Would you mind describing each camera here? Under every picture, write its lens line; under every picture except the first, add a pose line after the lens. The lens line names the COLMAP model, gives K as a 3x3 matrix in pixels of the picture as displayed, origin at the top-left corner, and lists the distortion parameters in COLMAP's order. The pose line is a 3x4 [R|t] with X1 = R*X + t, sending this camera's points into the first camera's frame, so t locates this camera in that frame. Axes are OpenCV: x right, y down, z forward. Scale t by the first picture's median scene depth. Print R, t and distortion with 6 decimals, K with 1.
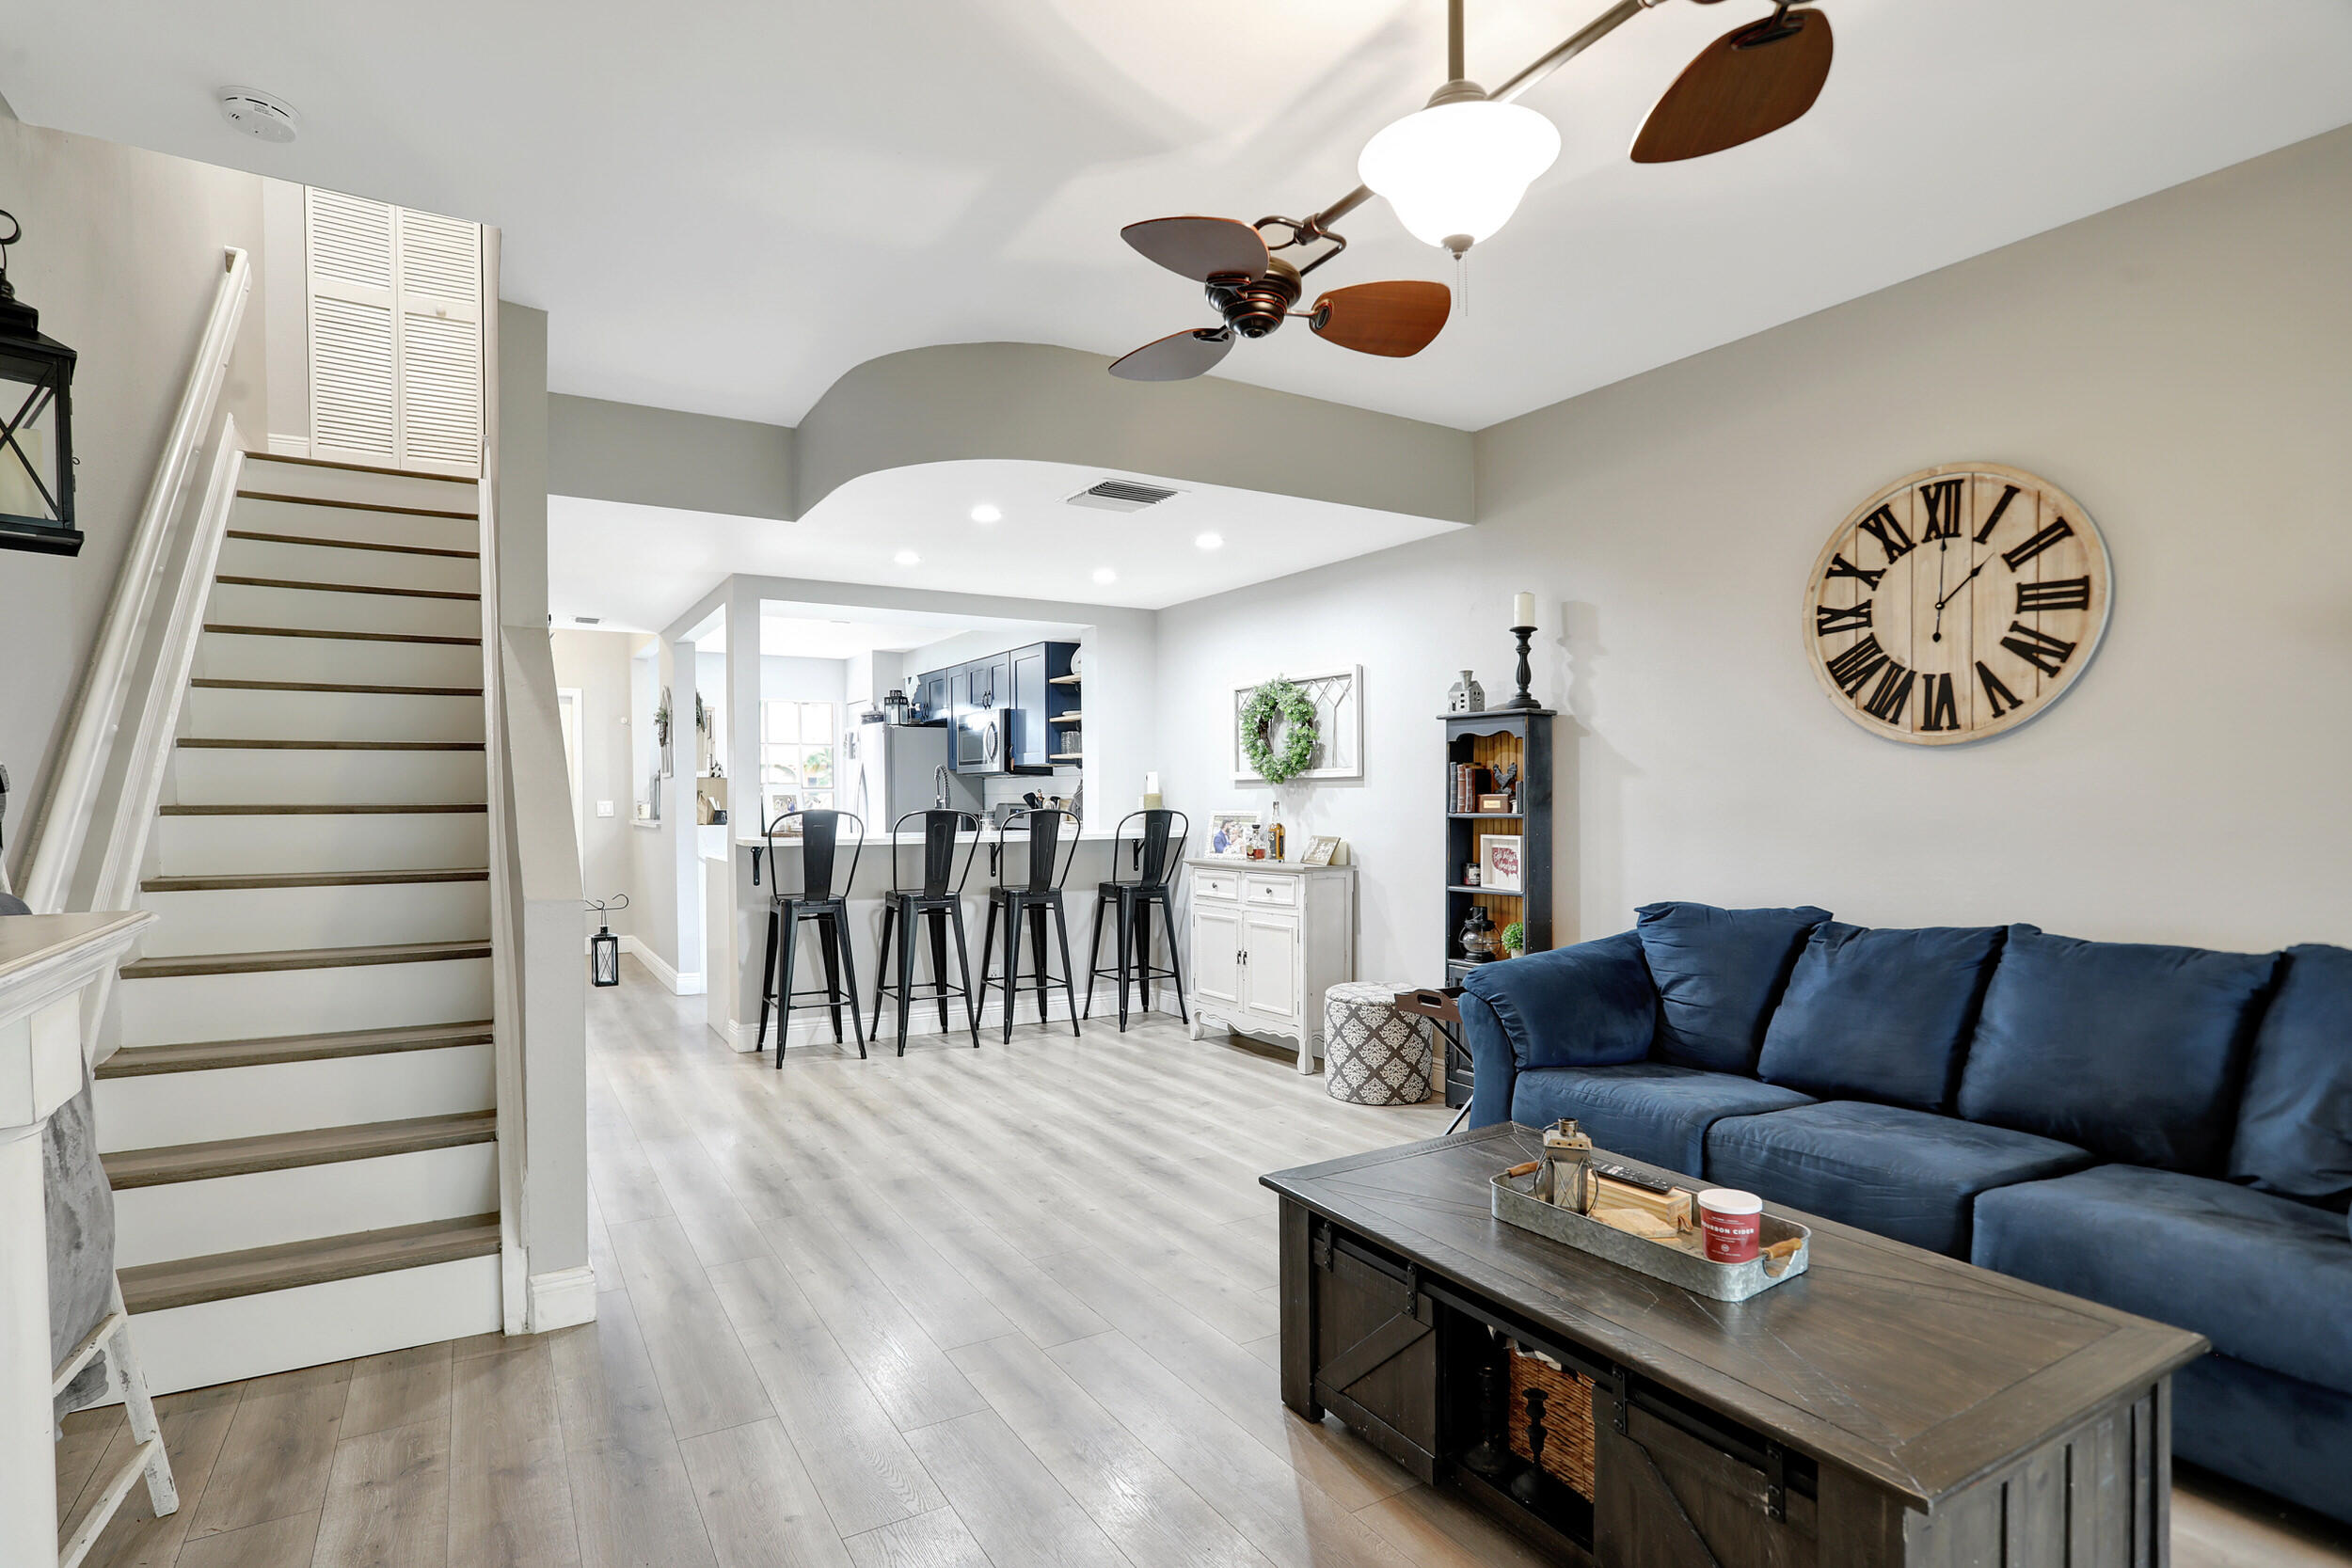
lens RADIAL K [[1195.2, 0, 1185.4], [0, 1195.2, 791.0], [0, 0, 1]] dist [-0.058202, 0.022610]
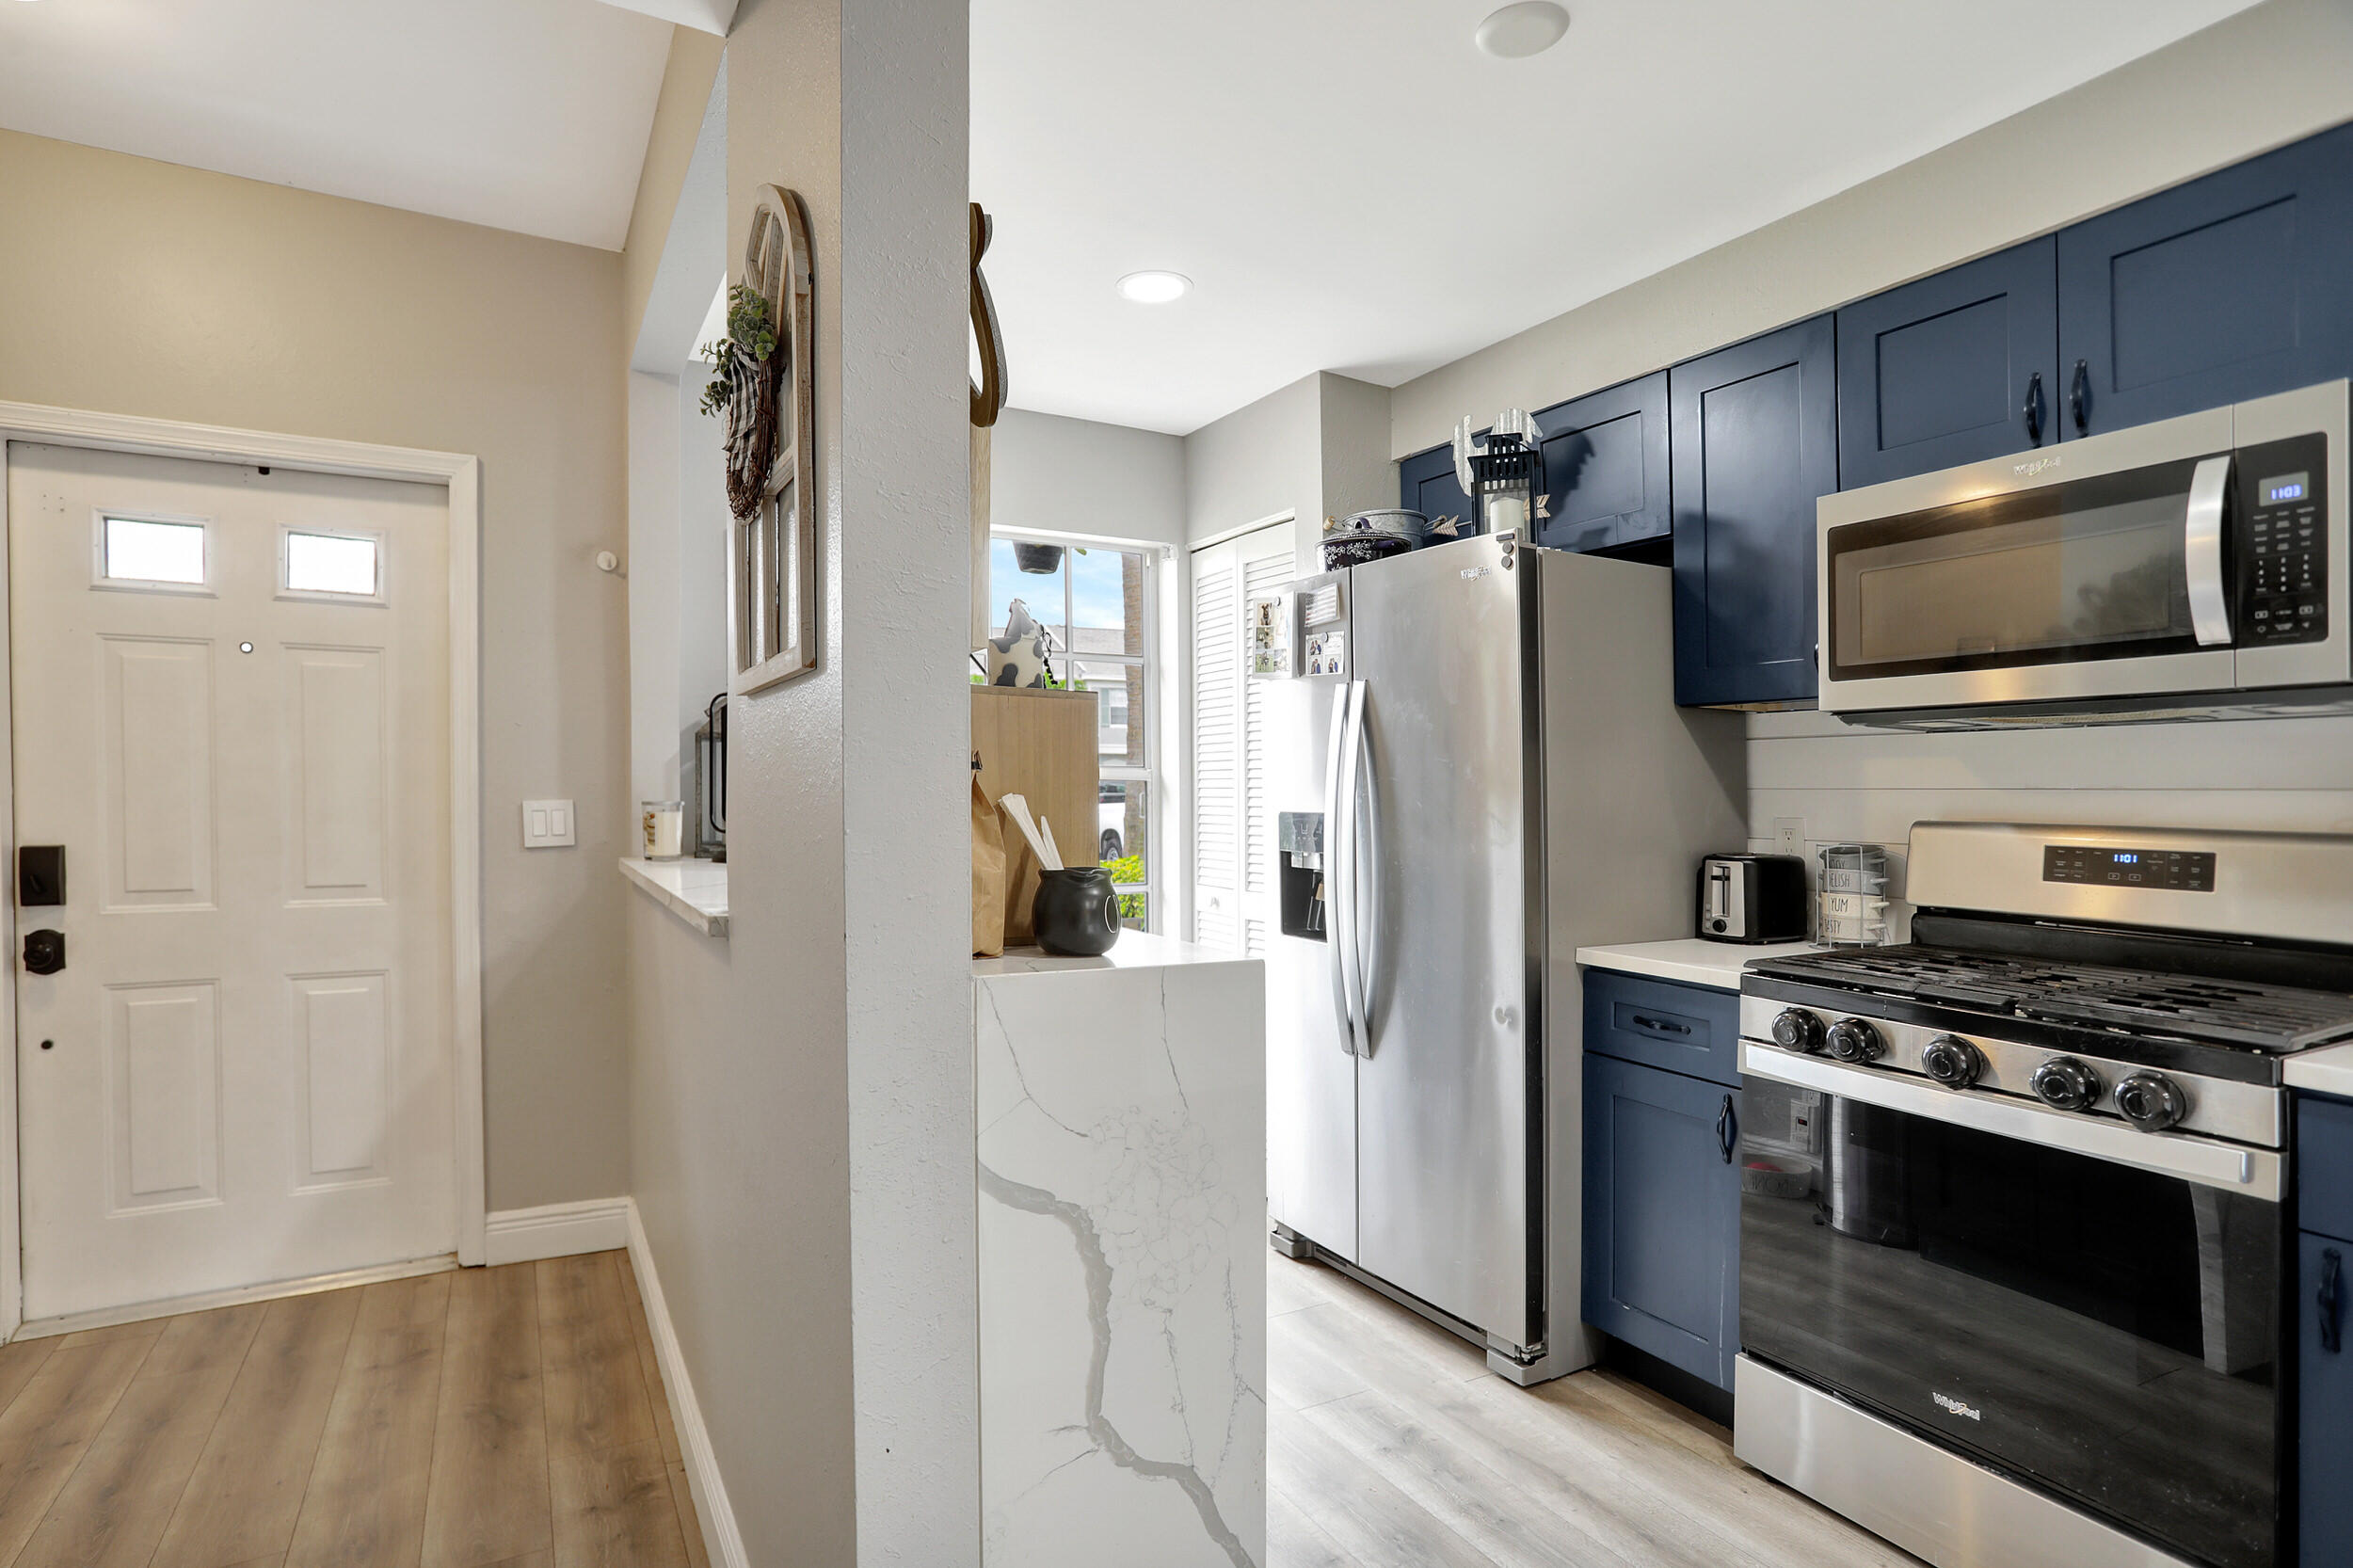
lens RADIAL K [[1195.8, 0, 1173.3], [0, 1195.8, 806.4], [0, 0, 1]] dist [-0.058202, 0.022610]
pose [[0.999179, 0.007860, -0.039751, -0.634443], [-0.007173, 0.999823, 0.017413, 0.007118], [0.039881, -0.017113, 0.999058, 1.407262]]
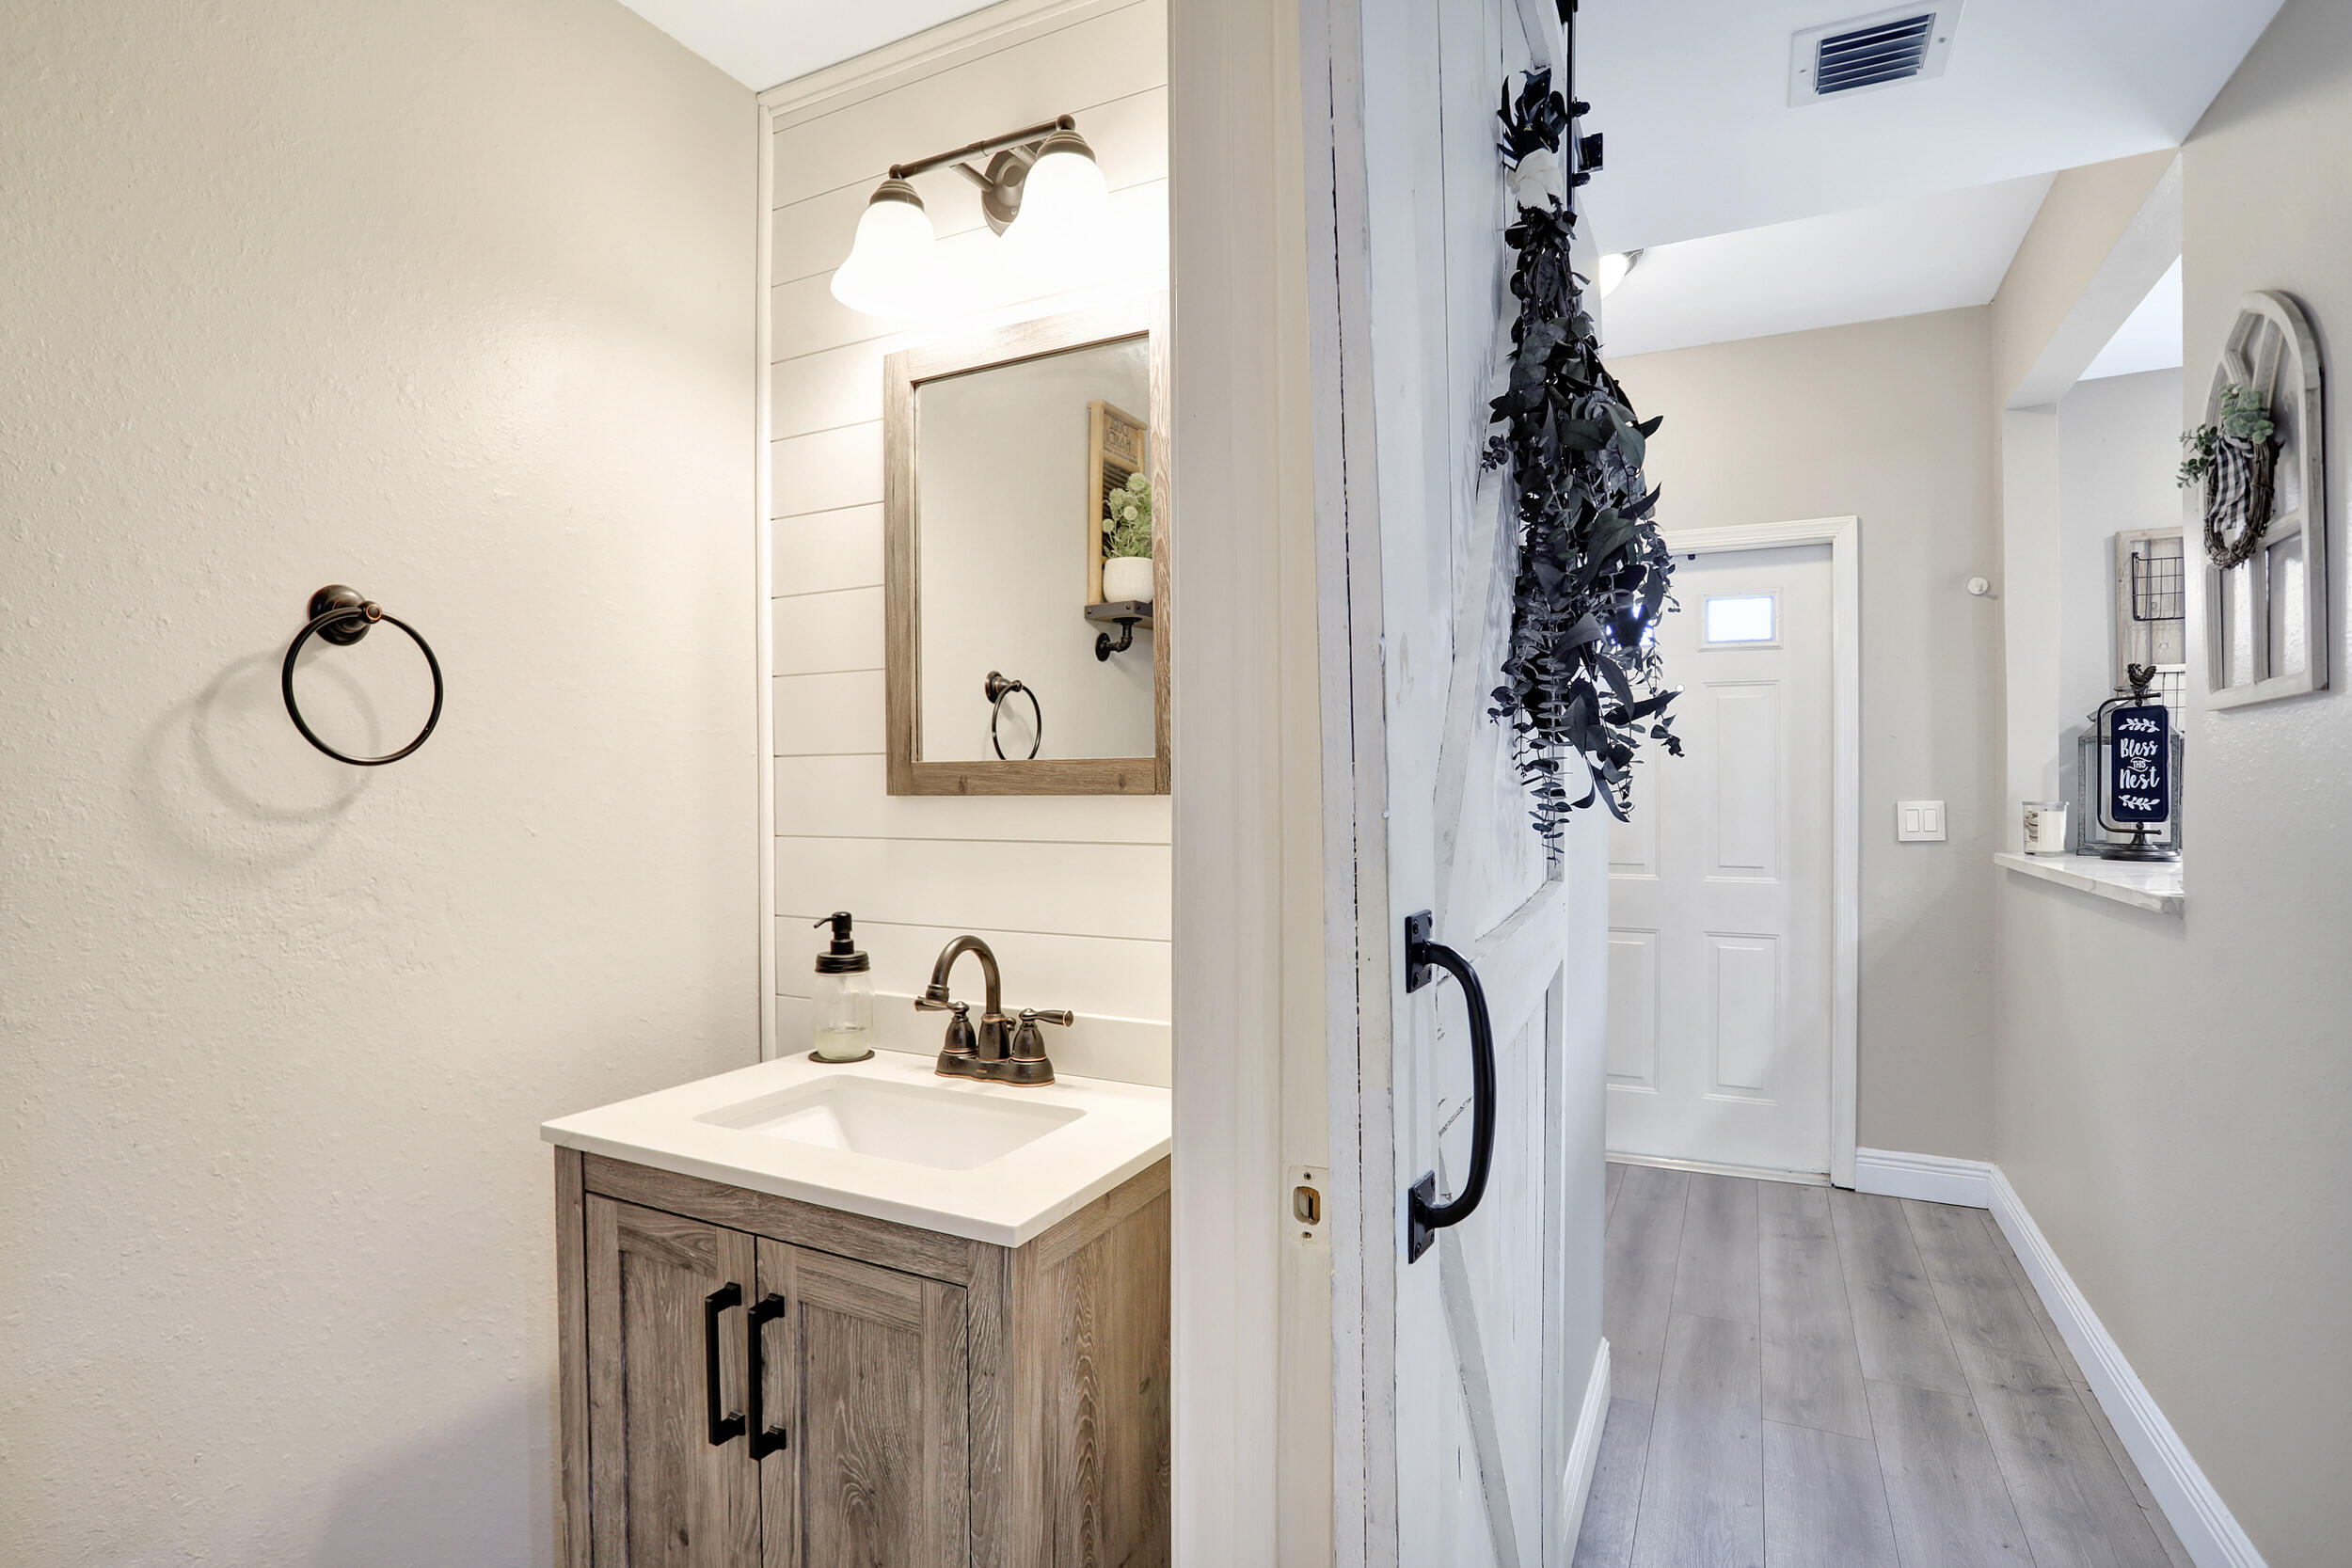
lens RADIAL K [[1195.2, 0, 1096.8], [0, 1195.2, 801.4], [0, 0, 1]] dist [-0.058202, 0.022610]
pose [[0.490981, 0.009213, -0.871122, -0.615122], [0.003156, 0.999919, 0.012354, 0.007146], [0.871165, -0.008814, 0.490912, 1.214667]]
